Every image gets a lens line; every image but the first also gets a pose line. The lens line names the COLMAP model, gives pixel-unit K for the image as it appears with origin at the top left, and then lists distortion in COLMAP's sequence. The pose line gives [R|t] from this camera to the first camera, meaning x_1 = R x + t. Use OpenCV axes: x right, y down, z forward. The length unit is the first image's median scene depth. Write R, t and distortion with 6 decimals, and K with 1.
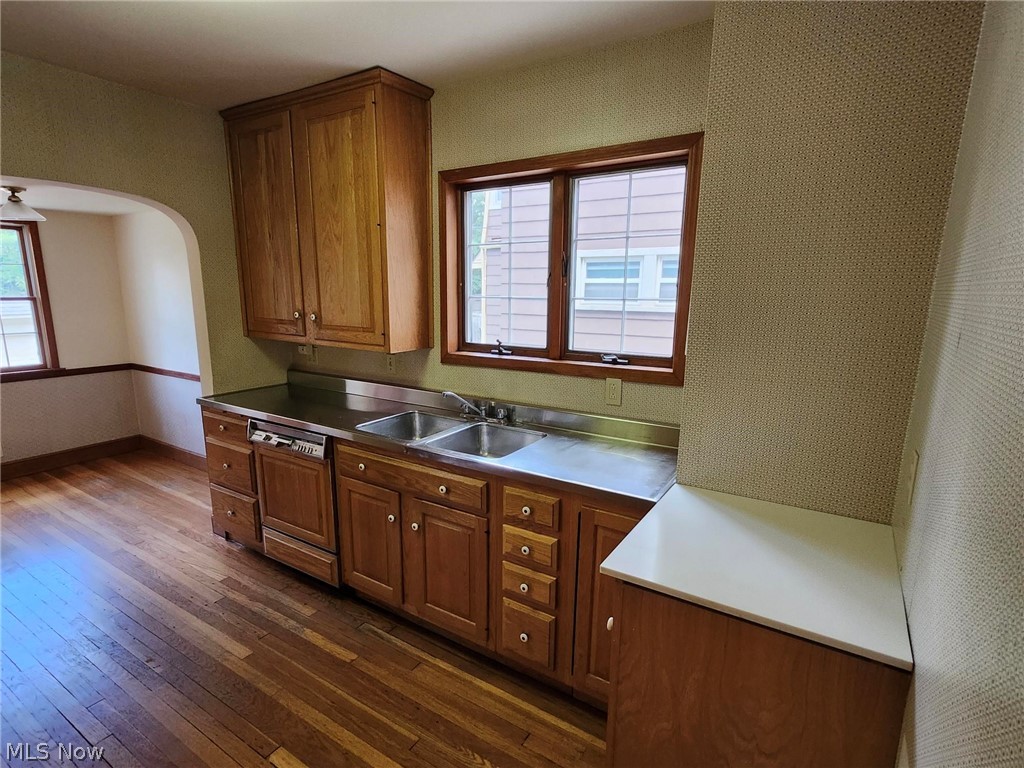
lens RADIAL K [[531.3, 0, 491.4], [0, 531.3, 391.1], [0, 0, 1]] dist [0.000021, -0.000381]
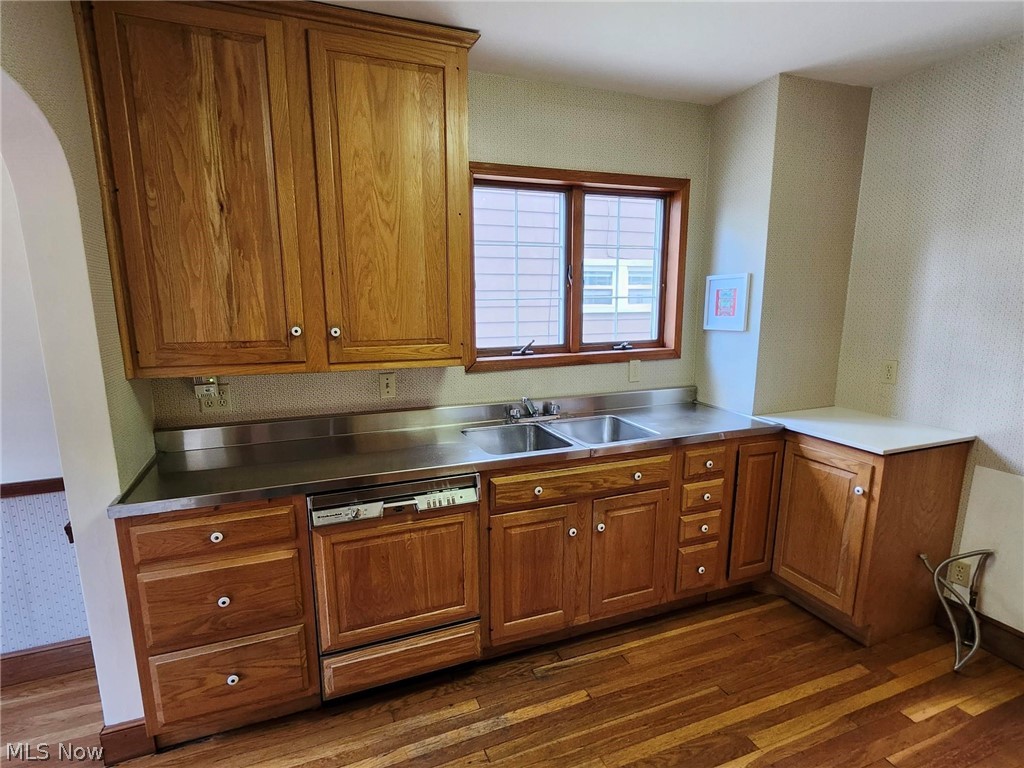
lens RADIAL K [[531.3, 0, 508.8], [0, 531.3, 391.8], [0, 0, 1]] dist [0.000021, -0.000381]
pose [[0.576637, -0.155888, 0.801991, -0.897948], [0.169643, 0.983079, 0.069113, -0.082203], [-0.799194, 0.096199, 0.593325, 0.470926]]
